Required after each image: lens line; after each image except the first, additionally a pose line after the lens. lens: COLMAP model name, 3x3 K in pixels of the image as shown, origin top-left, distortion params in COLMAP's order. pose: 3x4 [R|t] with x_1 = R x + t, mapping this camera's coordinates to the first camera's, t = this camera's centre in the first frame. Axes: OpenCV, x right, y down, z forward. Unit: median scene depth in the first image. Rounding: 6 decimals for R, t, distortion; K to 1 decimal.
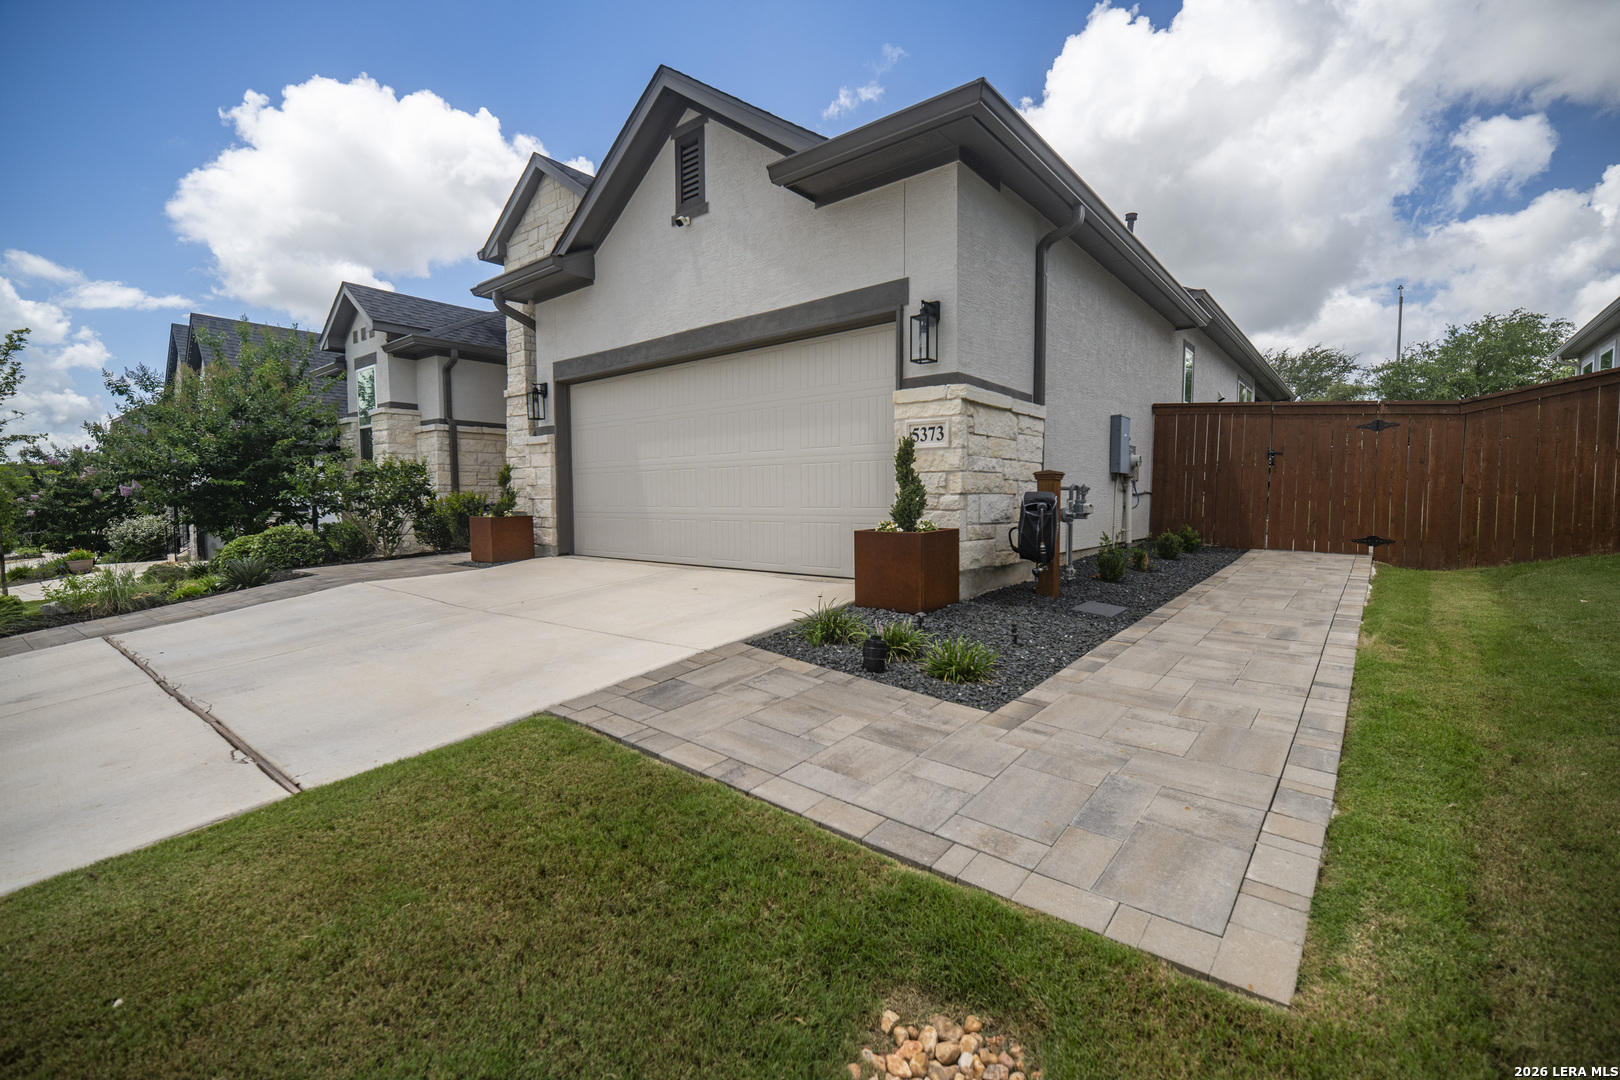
lens RADIAL K [[696.7, 0, 818.9], [0, 696.7, 544.4], [0, 0, 1]] dist [0.004035, 0.001176]
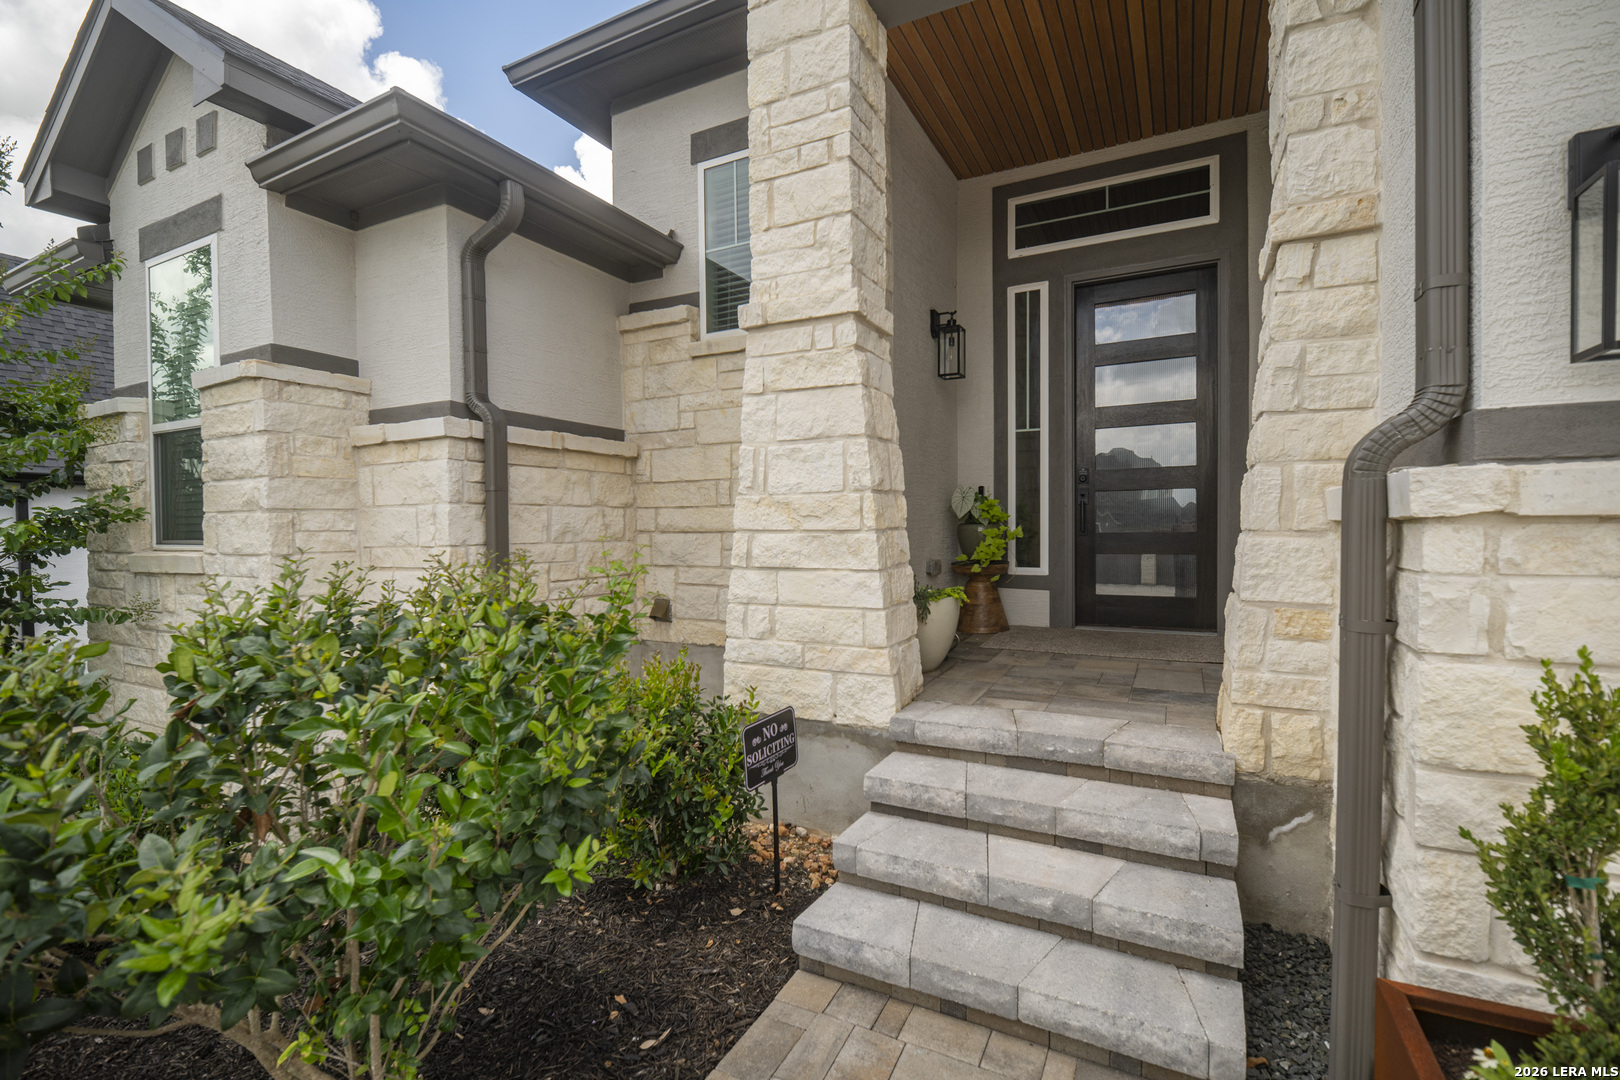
lens RADIAL K [[696.7, 0, 814.3], [0, 696.7, 540.5], [0, 0, 1]] dist [0.004035, 0.001176]
pose [[0.981170, -0.006993, 0.193017, -0.440251], [0.015515, 0.998968, -0.042676, -0.100293], [-0.192520, 0.044867, 0.980267, 0.654012]]
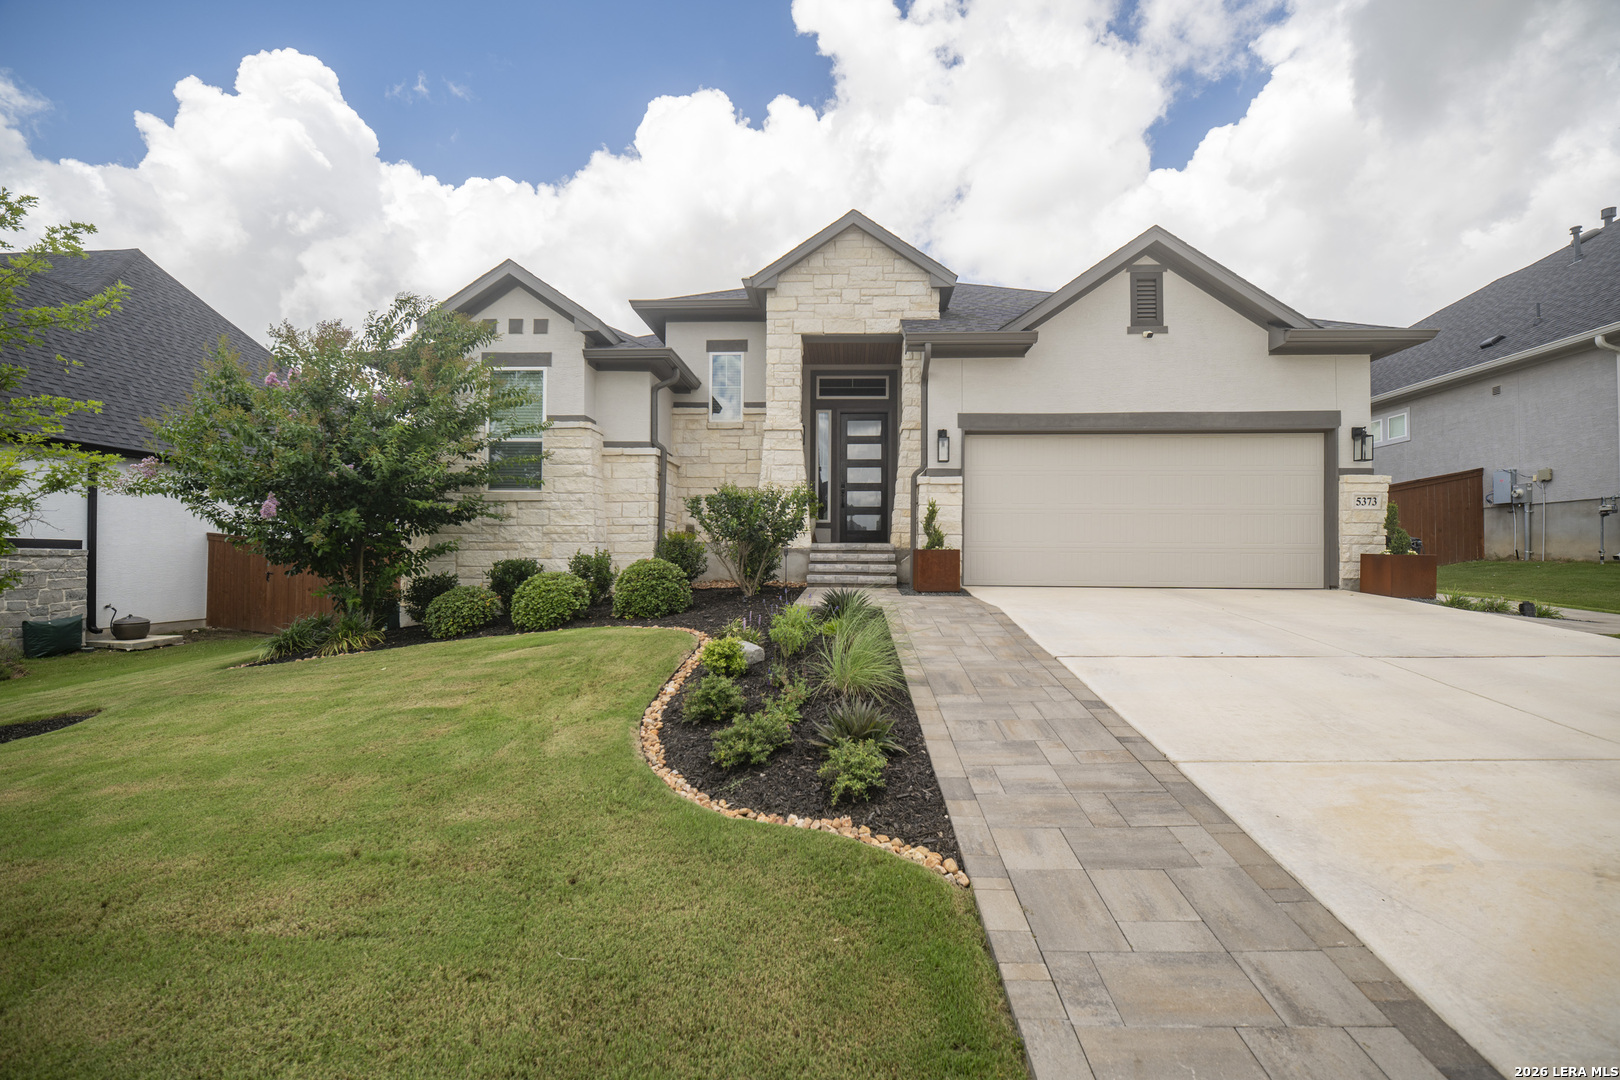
lens RADIAL K [[696.7, 0, 803.1], [0, 696.7, 538.8], [0, 0, 1]] dist [0.004035, 0.001176]
pose [[0.816067, 0.027008, 0.577326, -0.885044], [0.025032, 0.996319, -0.081993, 0.018131], [-0.577415, 0.081363, 0.812386, 0.182624]]
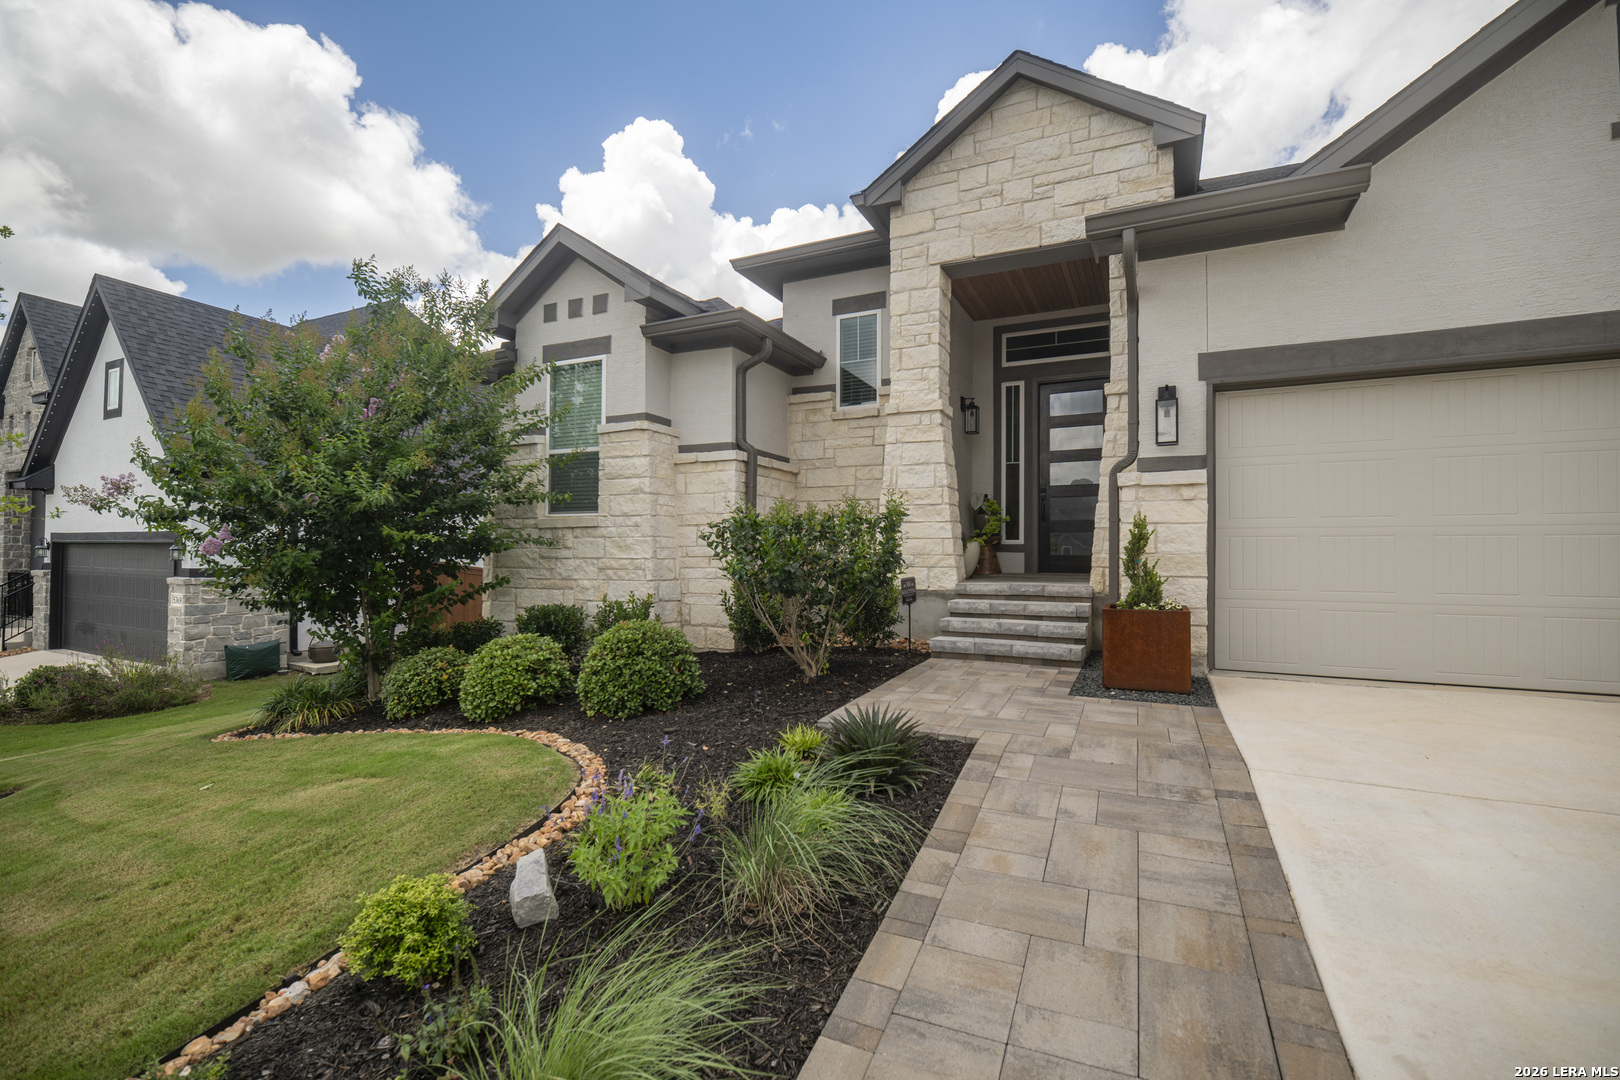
lens RADIAL K [[696.7, 0, 820.1], [0, 696.7, 543.9], [0, 0, 1]] dist [0.004035, 0.001176]
pose [[0.973376, 0.016883, 0.228591, -0.606857], [0.002152, 0.996567, -0.082764, -0.033039], [-0.229204, 0.081053, 0.969998, 0.360088]]
